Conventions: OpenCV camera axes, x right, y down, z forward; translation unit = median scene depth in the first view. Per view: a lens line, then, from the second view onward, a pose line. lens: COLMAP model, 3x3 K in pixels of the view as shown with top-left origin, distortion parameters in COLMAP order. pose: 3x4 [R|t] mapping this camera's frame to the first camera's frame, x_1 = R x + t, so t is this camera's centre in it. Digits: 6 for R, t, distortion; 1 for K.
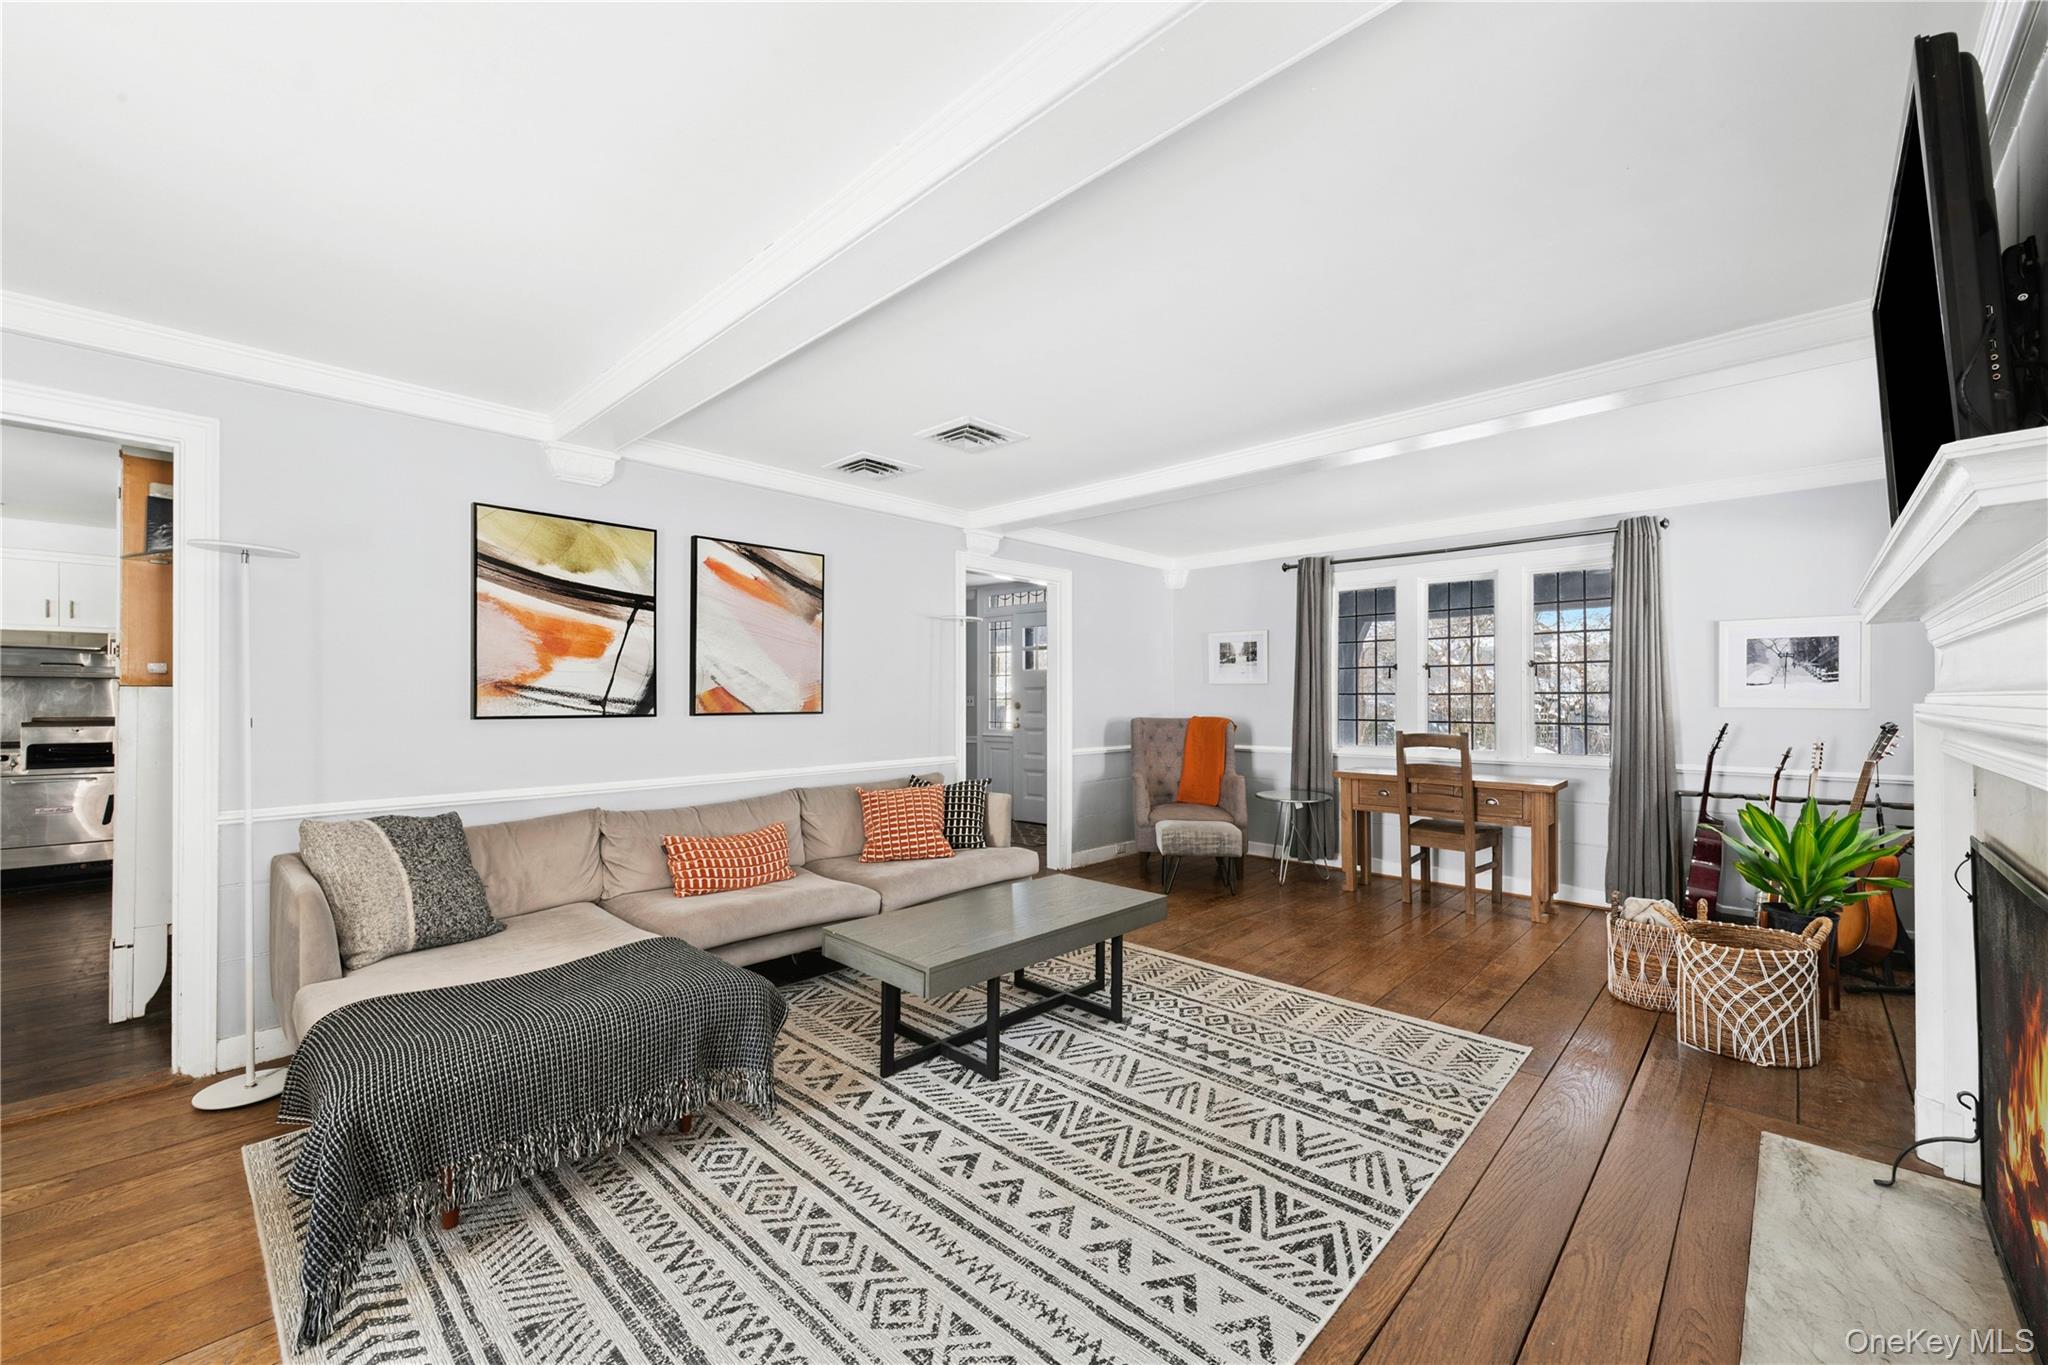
lens RADIAL K [[808.6, 0, 1011.5], [0, 808.6, 695.2], [0, 0, 1]] dist [0.010095, -0.000724]
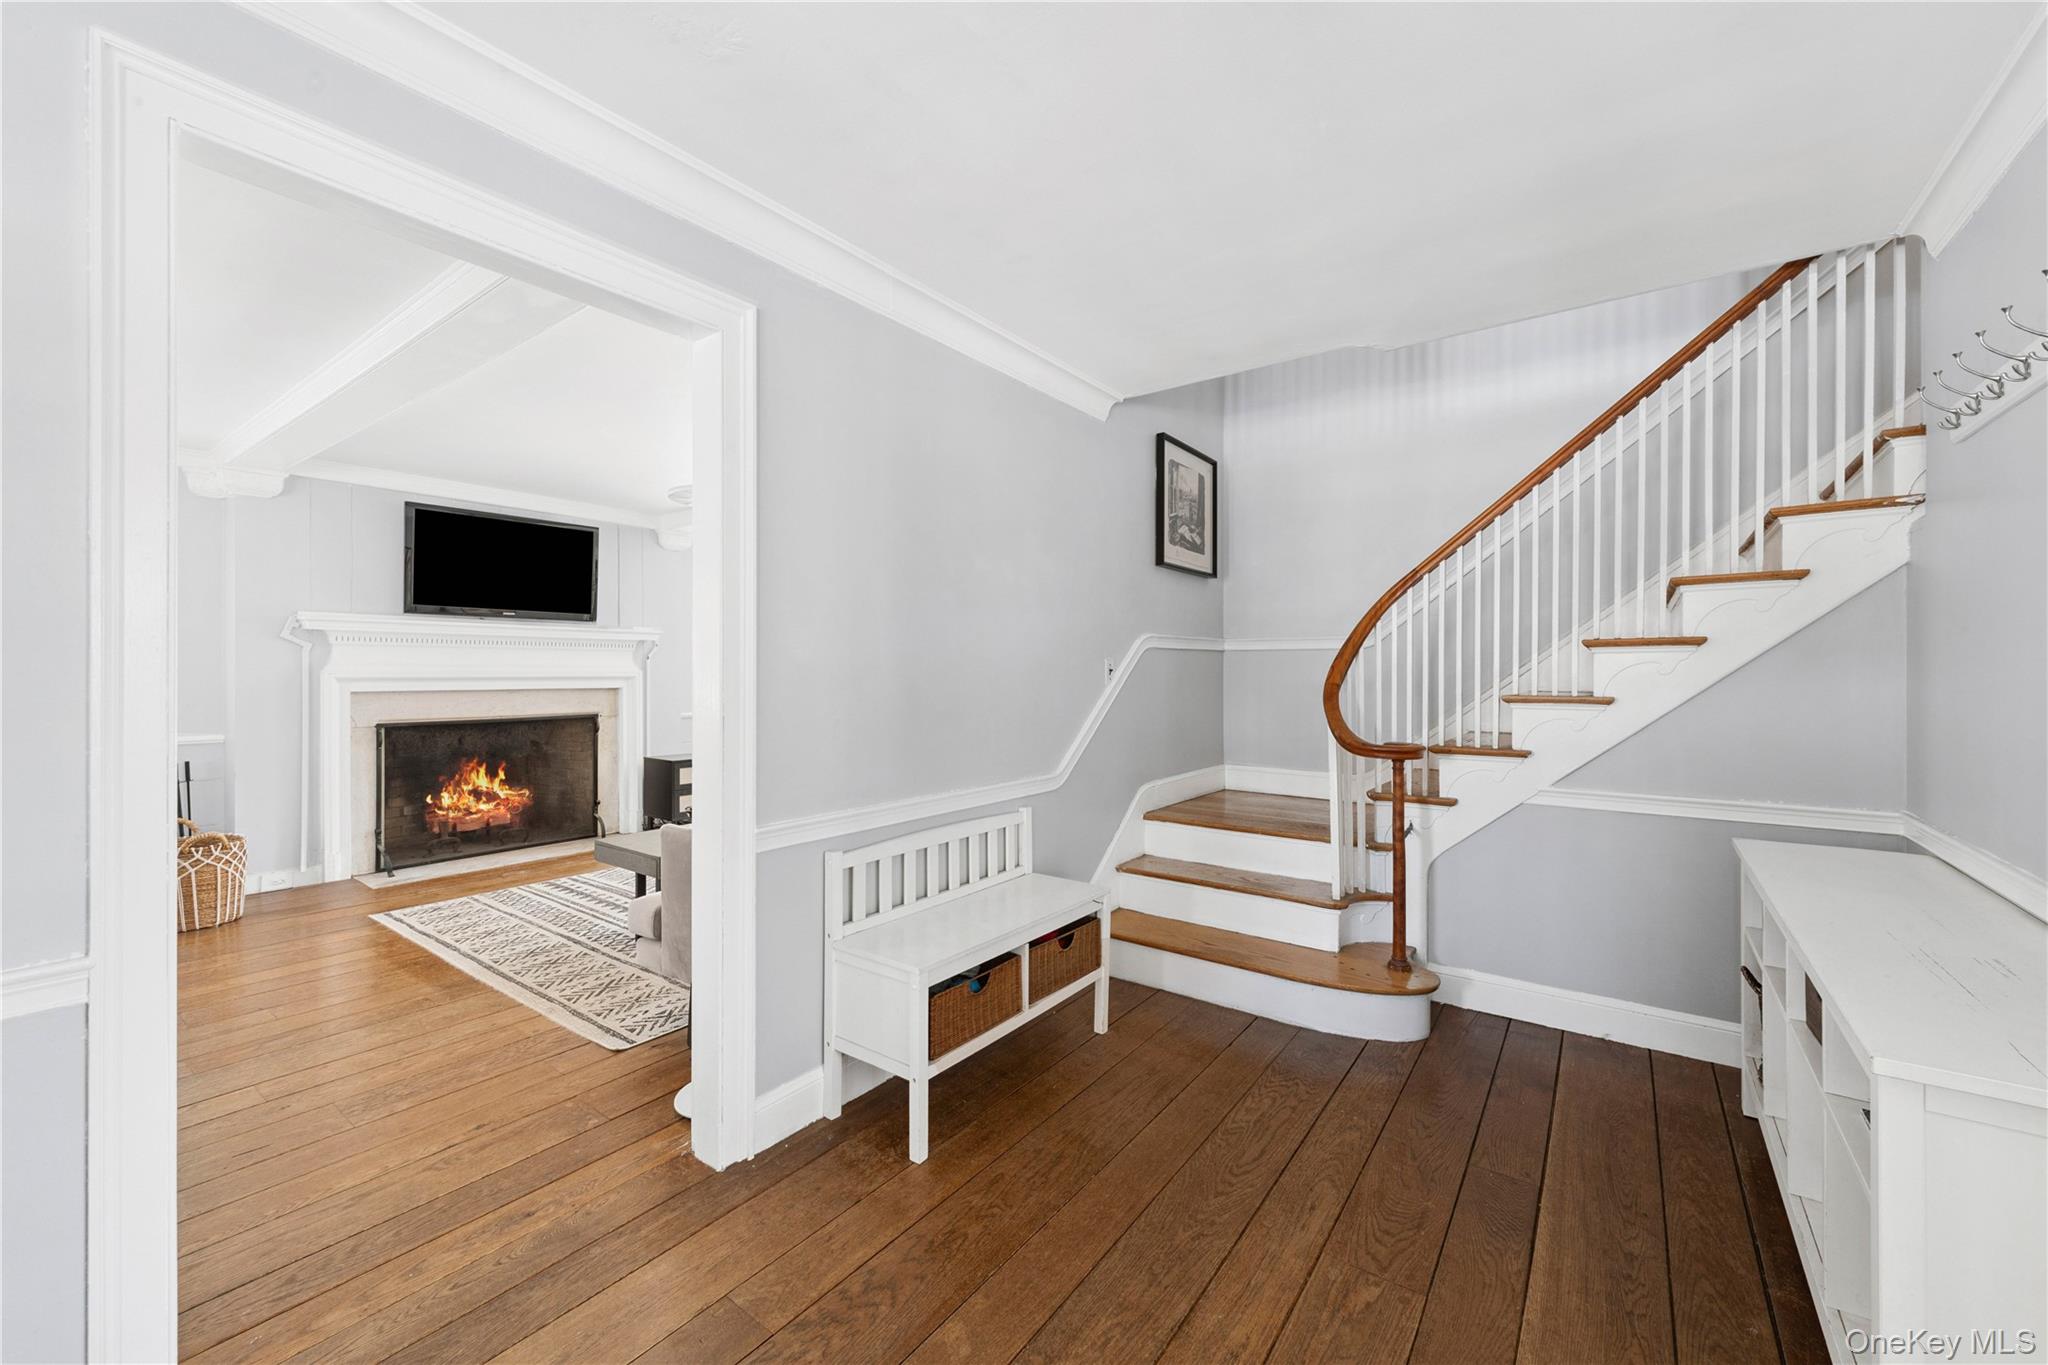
lens RADIAL K [[808.6, 0, 1034.8], [0, 808.6, 673.2], [0, 0, 1]] dist [0.010095, -0.000724]
pose [[-0.990155, -0.001267, -0.139969, -0.330497], [-0.001794, 0.999992, 0.003640, 0.005315], [0.139963, 0.003855, -0.990149, 2.753431]]
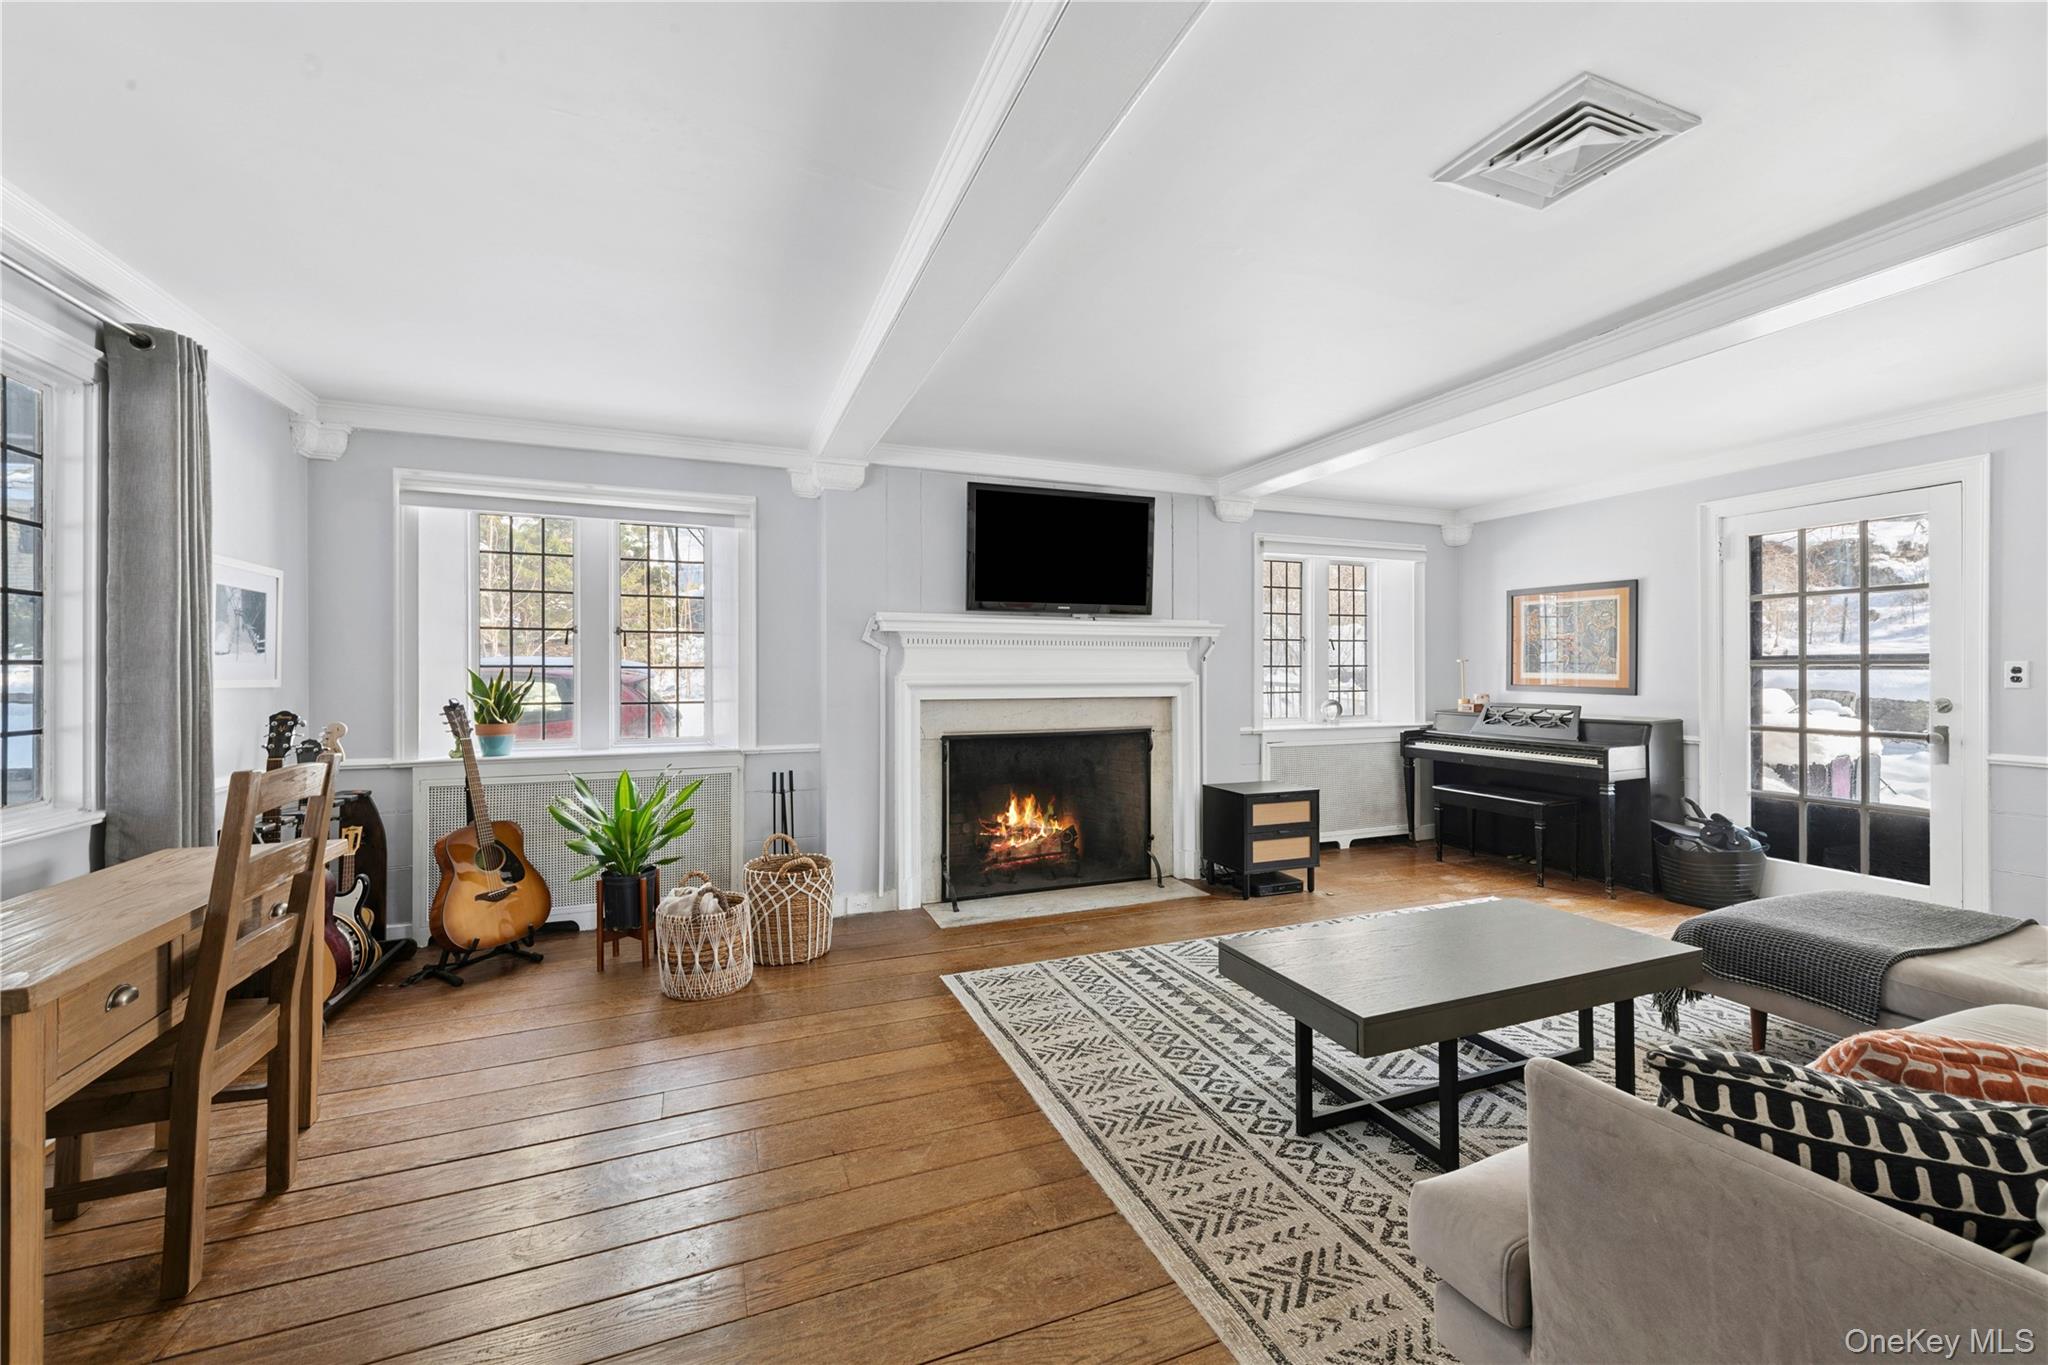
lens RADIAL K [[808.6, 0, 1028.8], [0, 808.6, 675.0], [0, 0, 1]] dist [0.010095, -0.000724]
pose [[-0.915720, 0.000147, 0.401816, 0.066577], [0.001191, 0.999997, 0.002349, 0.002977], [-0.401814, 0.002630, -0.915717, 2.152219]]
